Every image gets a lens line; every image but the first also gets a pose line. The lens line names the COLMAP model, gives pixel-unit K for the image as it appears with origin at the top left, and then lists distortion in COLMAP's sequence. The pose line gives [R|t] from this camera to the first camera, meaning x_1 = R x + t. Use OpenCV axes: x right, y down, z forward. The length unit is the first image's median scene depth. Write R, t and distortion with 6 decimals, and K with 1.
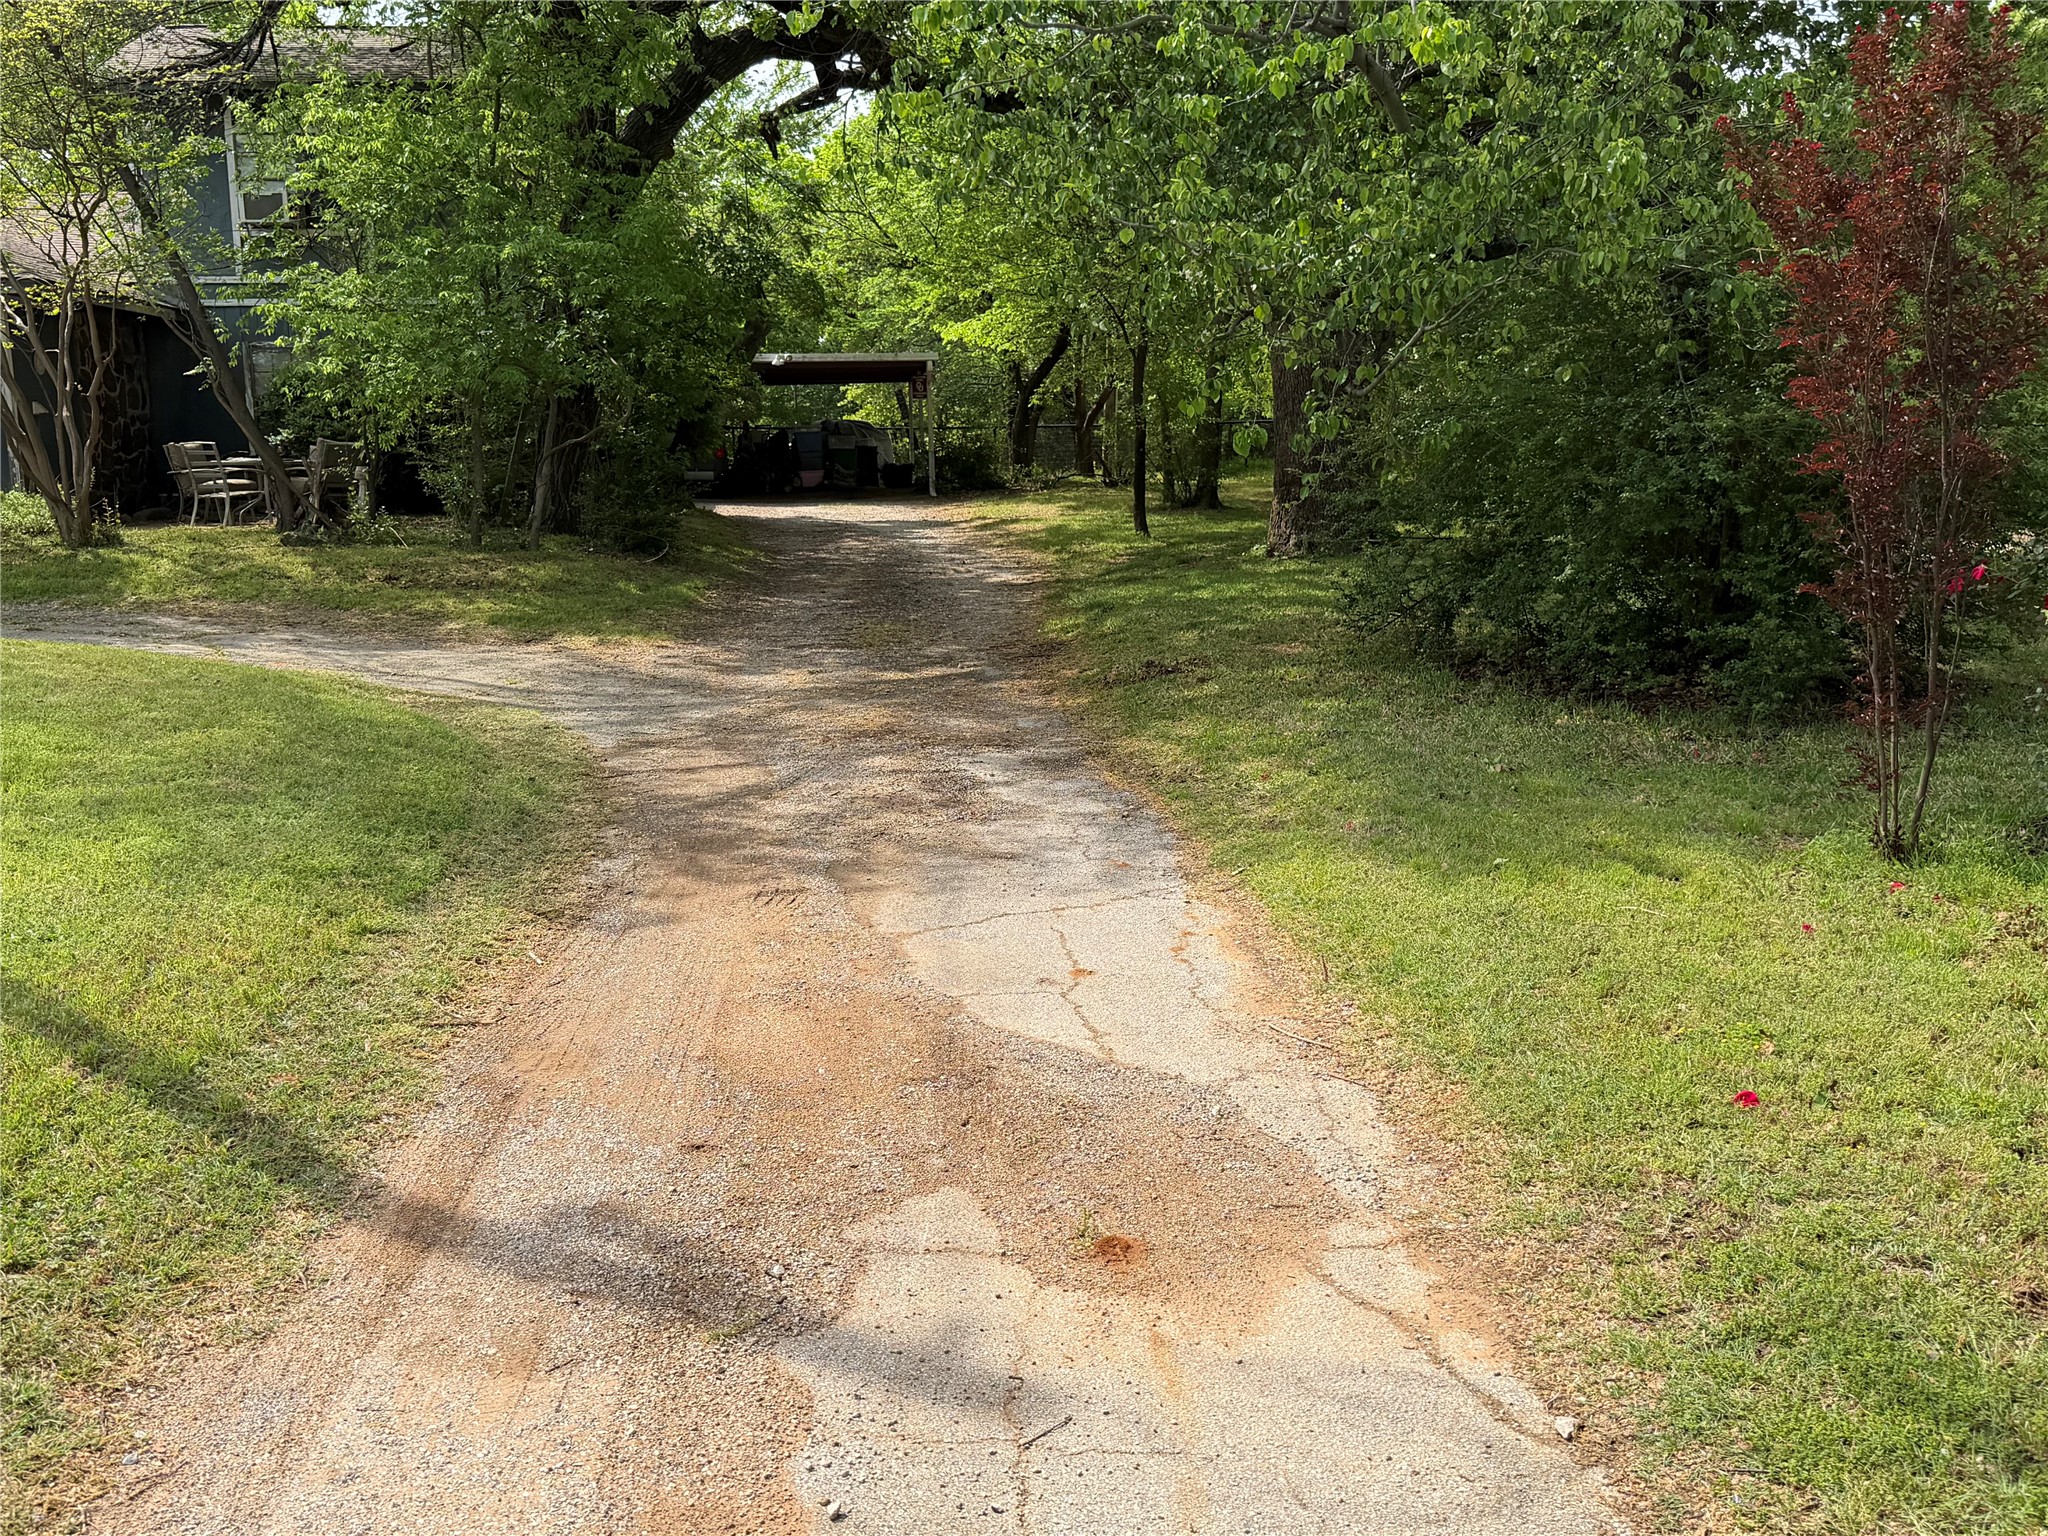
lens RADIAL K [[1934.0, 0, 1024.0], [0, 1934.0, 768.0], [0, 0, 1]] dist [0.002712, -0.002399]
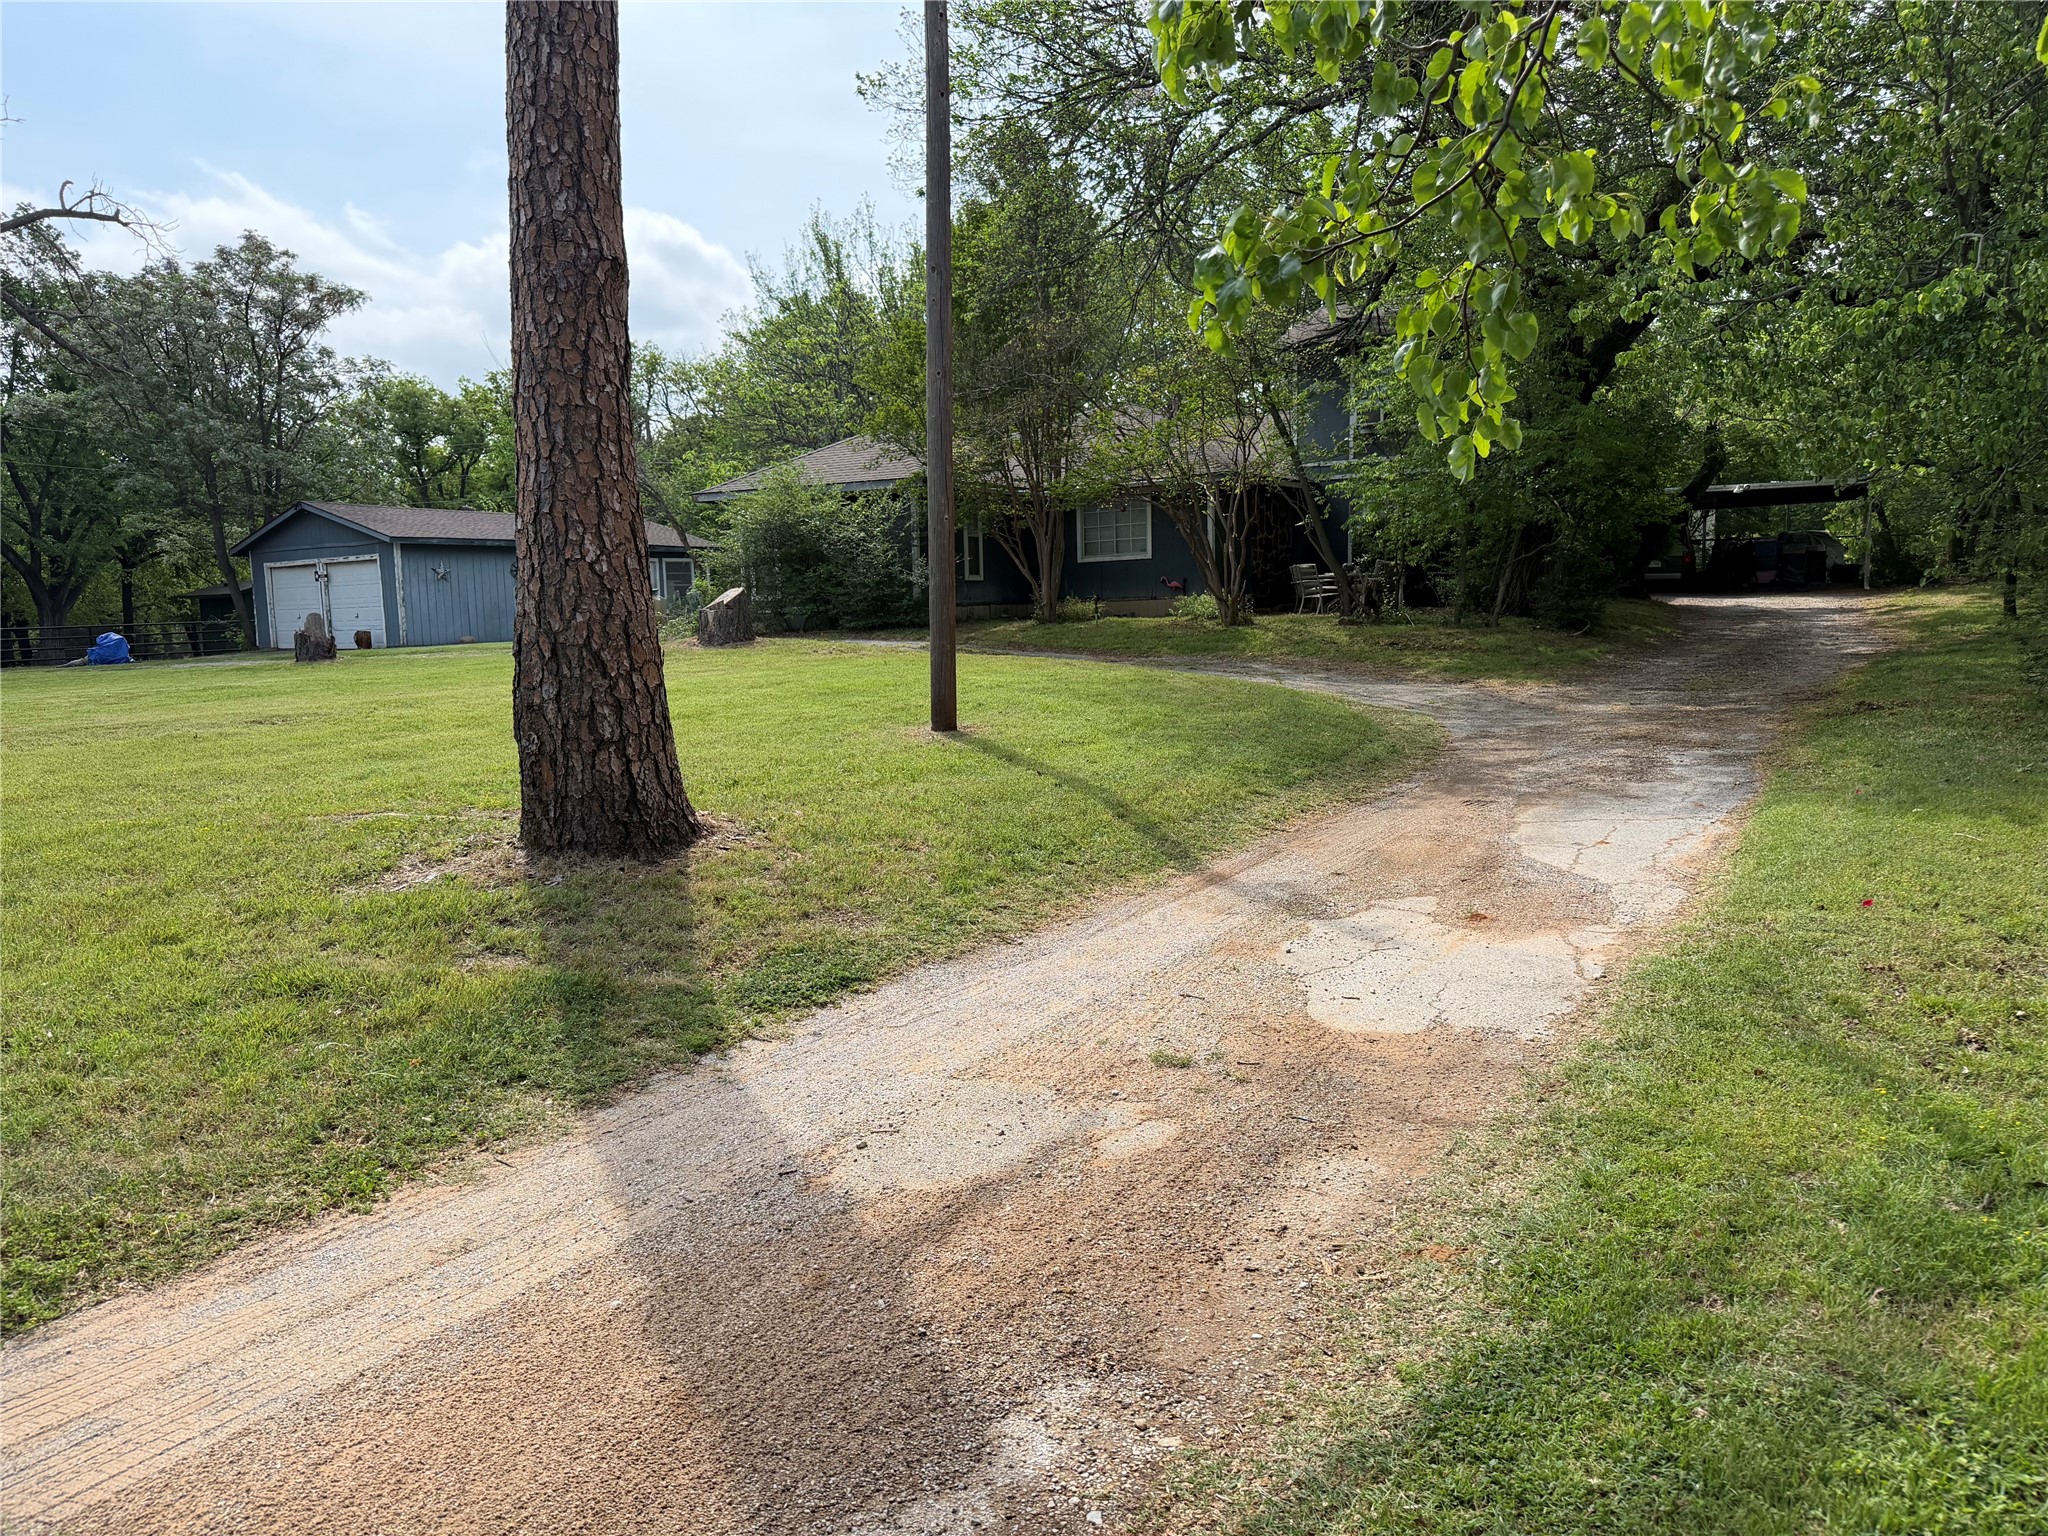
lens RADIAL K [[1424.2, 0, 1024.0], [0, 1424.2, 768.0], [0, 0, 1]] dist [-0.004220, -0.005979]
pose [[0.803550, 0.057224, -0.592481, 0.139673], [-0.068559, 0.997641, 0.003373, 0.024221], [0.591276, 0.037909, 0.805578, -0.157101]]
